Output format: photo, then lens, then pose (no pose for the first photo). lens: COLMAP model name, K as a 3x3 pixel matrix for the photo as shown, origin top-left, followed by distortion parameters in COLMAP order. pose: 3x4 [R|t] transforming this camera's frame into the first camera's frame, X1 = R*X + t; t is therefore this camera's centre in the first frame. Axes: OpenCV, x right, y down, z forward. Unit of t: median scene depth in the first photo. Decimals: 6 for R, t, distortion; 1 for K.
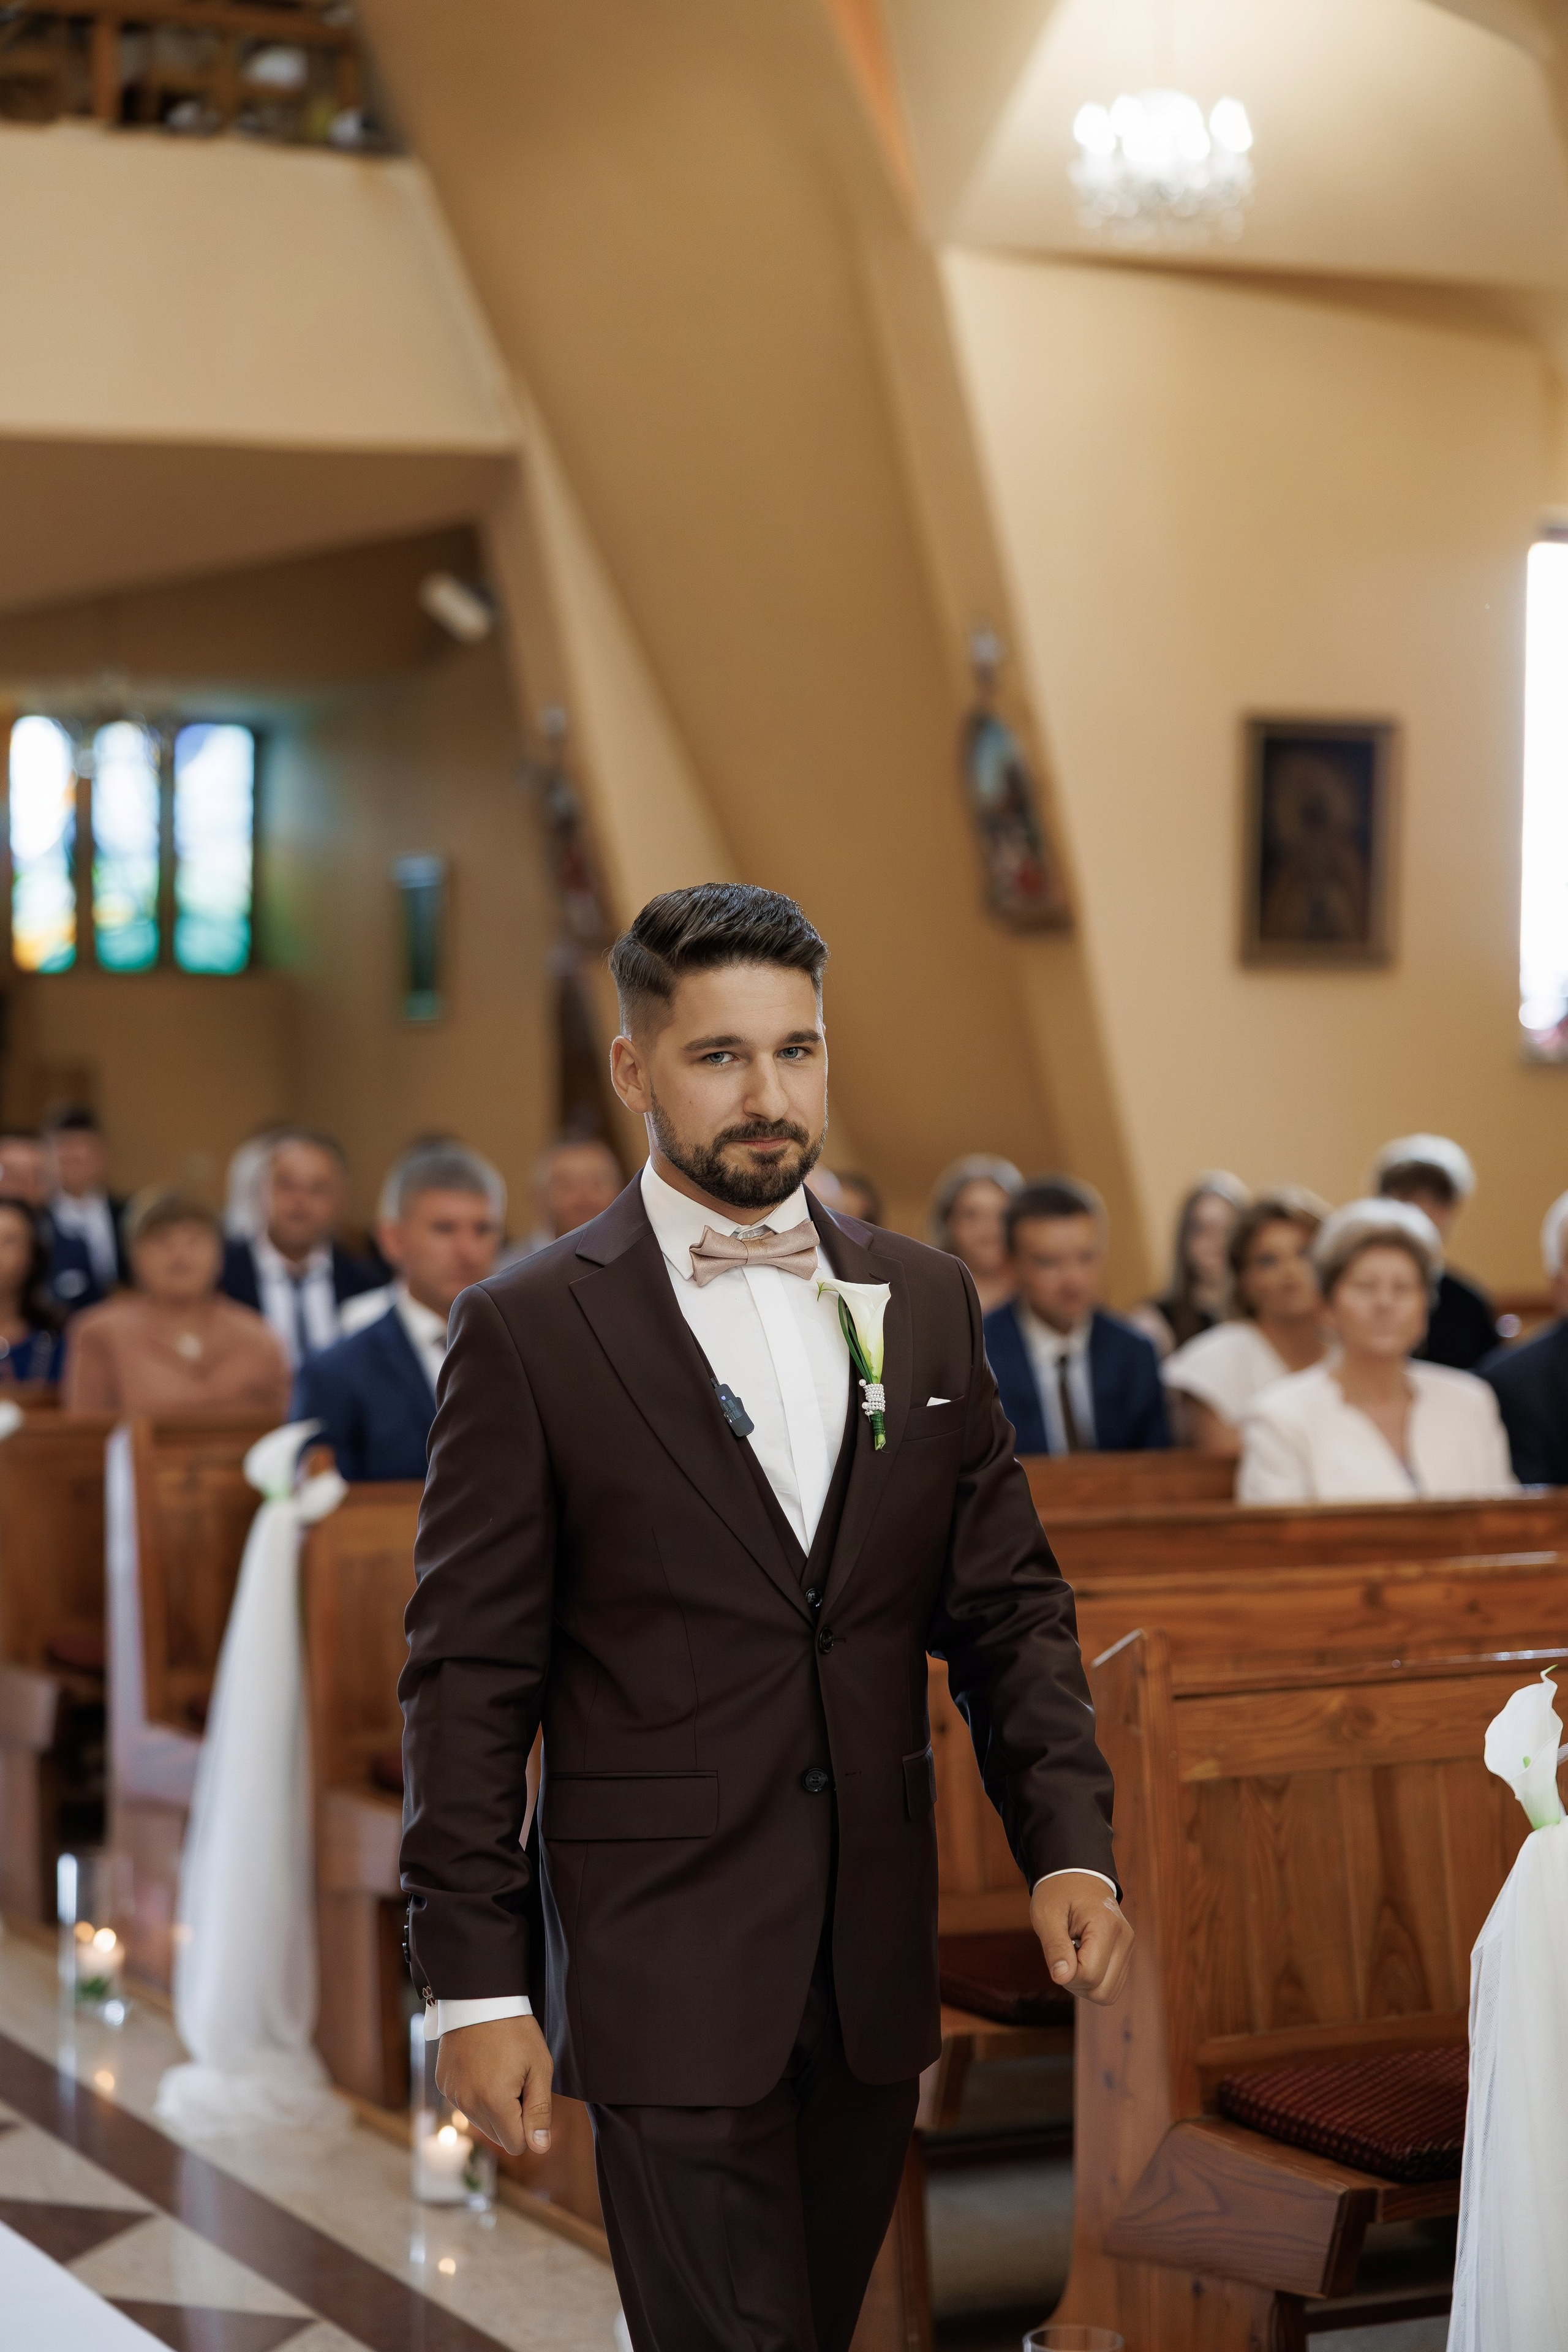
lens RADIAL K [[4520.1, 0, 711.6], [0, 4520.1, 1172.8], [0, 0, 1]] dist [0.013544, 0.000000]
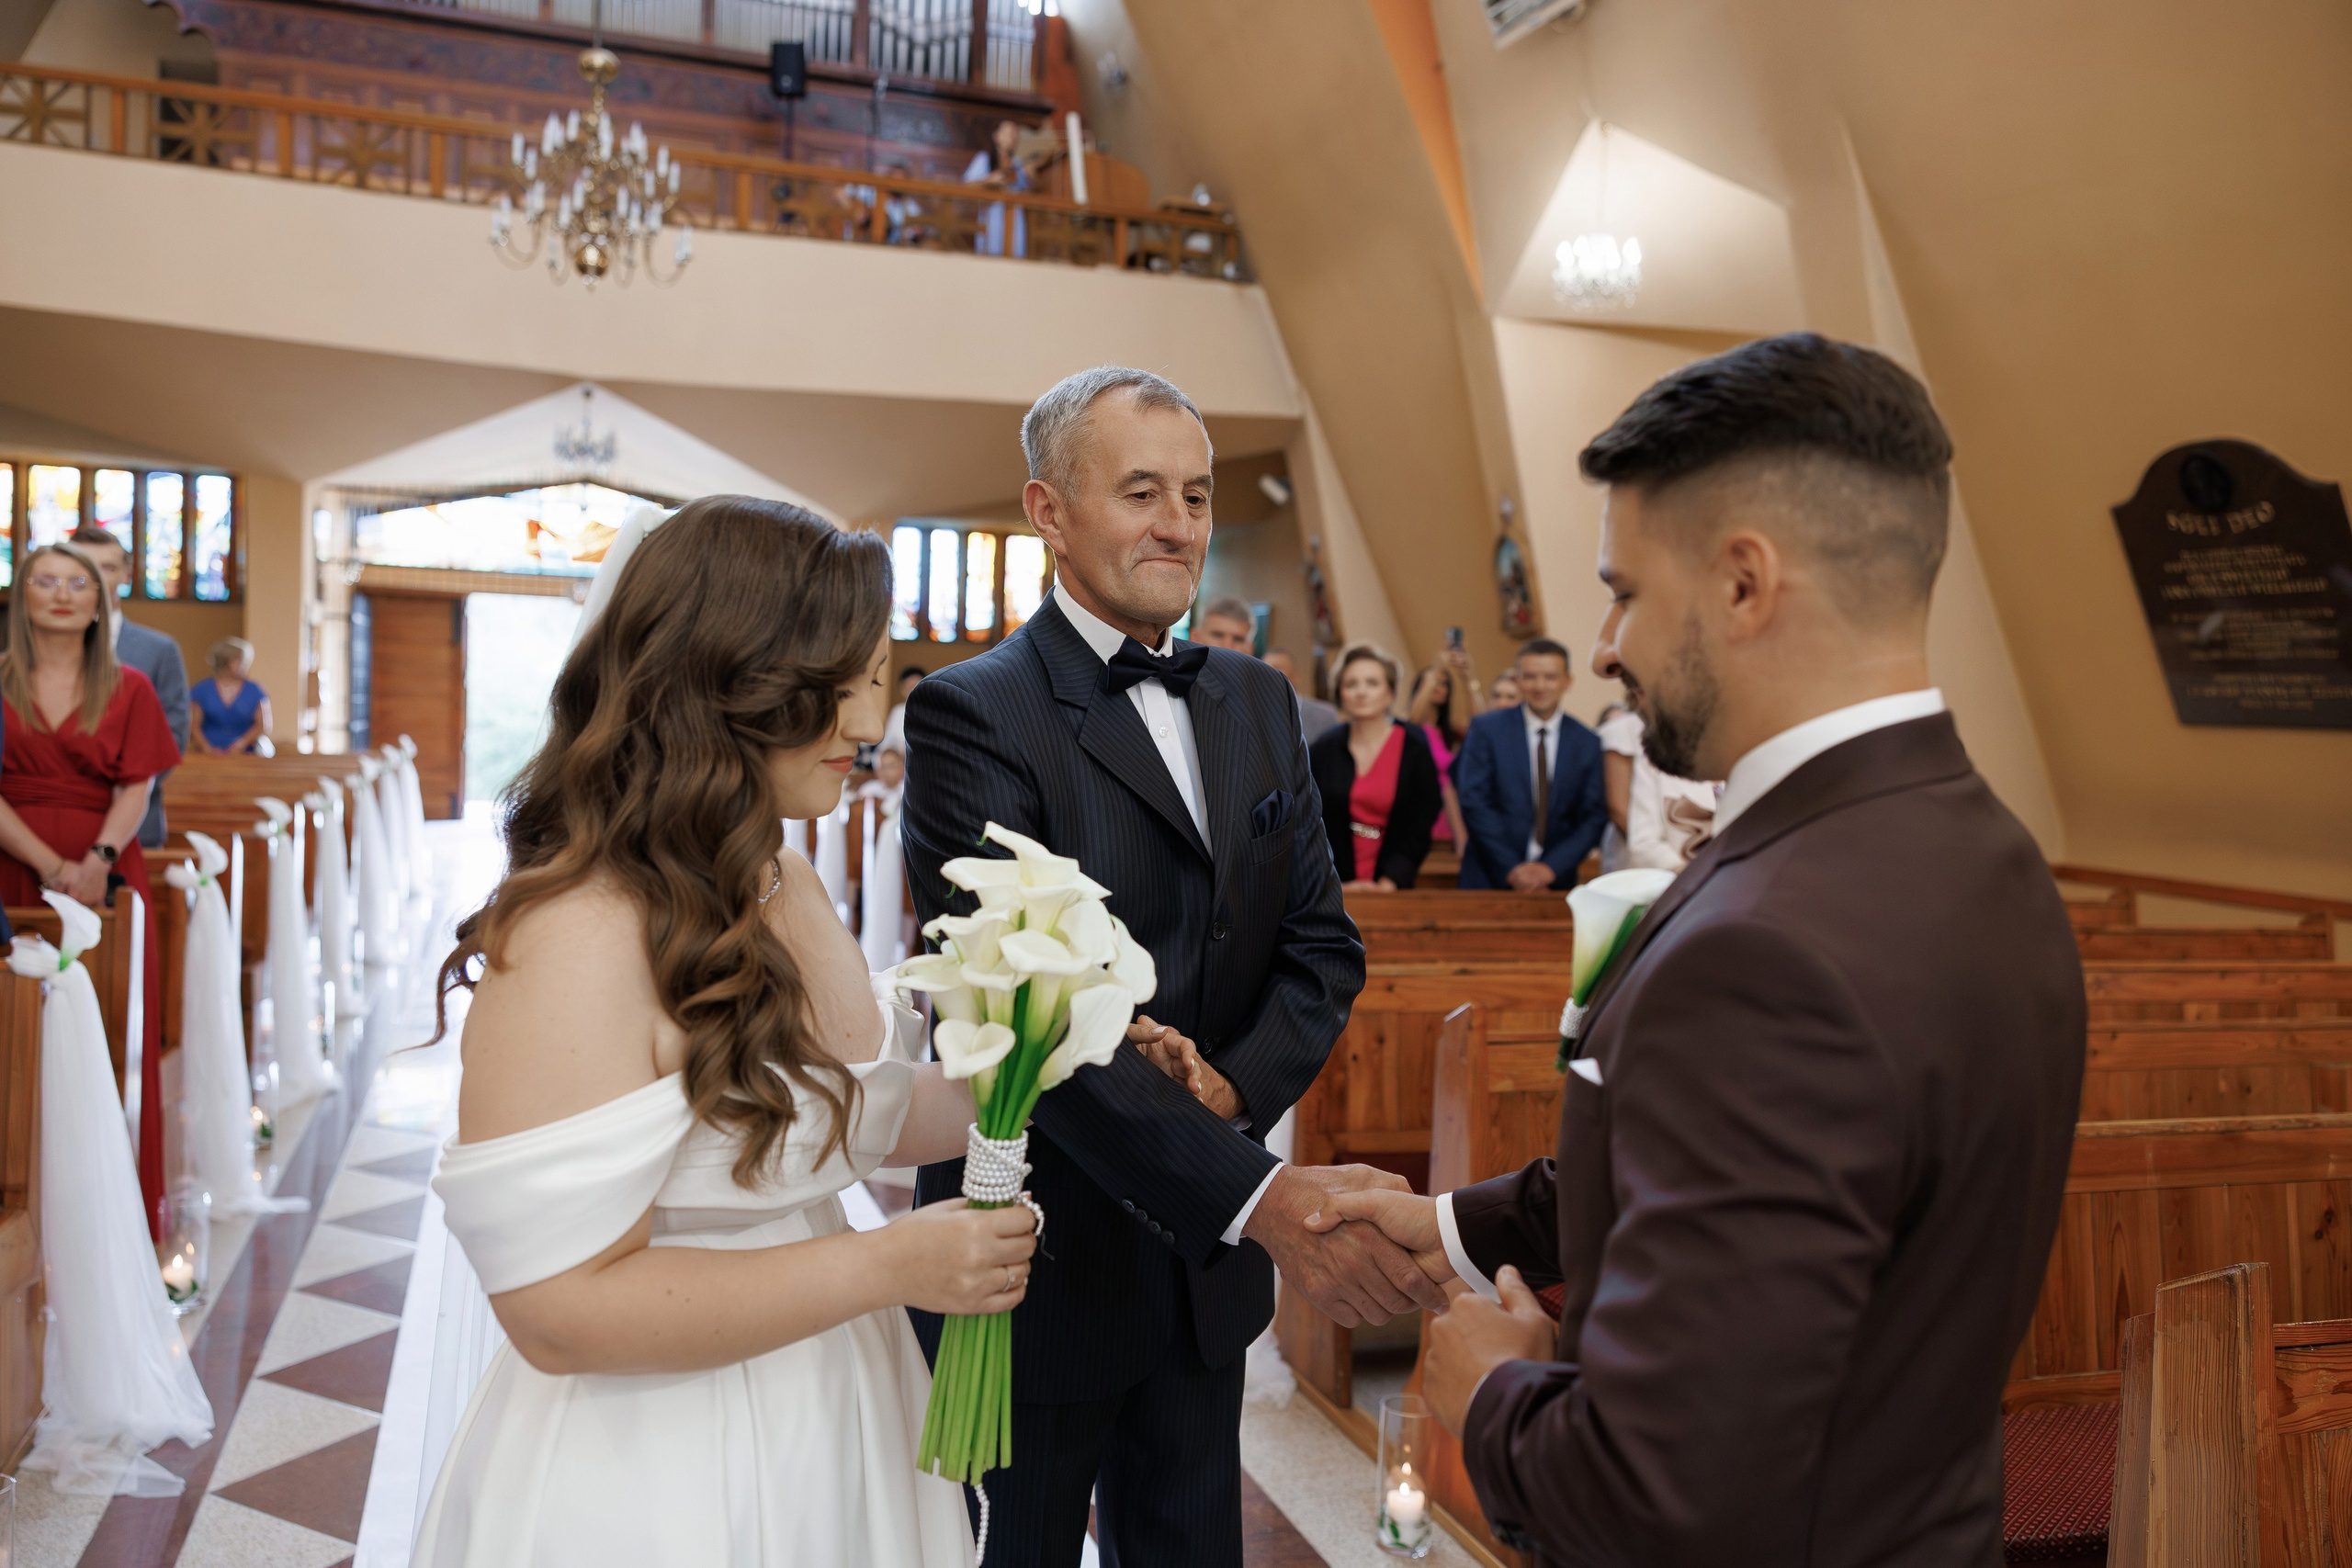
lens RADIAL K [[1860.2, 0, 1117.2], [0, 1860.2, 827.3], [0, 0, 1]] dist [0.013087, 0.013941]
pose [[0.986555, 0.042020, -0.157935, 0.043558], [-0.035082, 0.998304, 0.046465, 0.002709], [0.159620, -0.040300, 0.986356, 0.166917]]
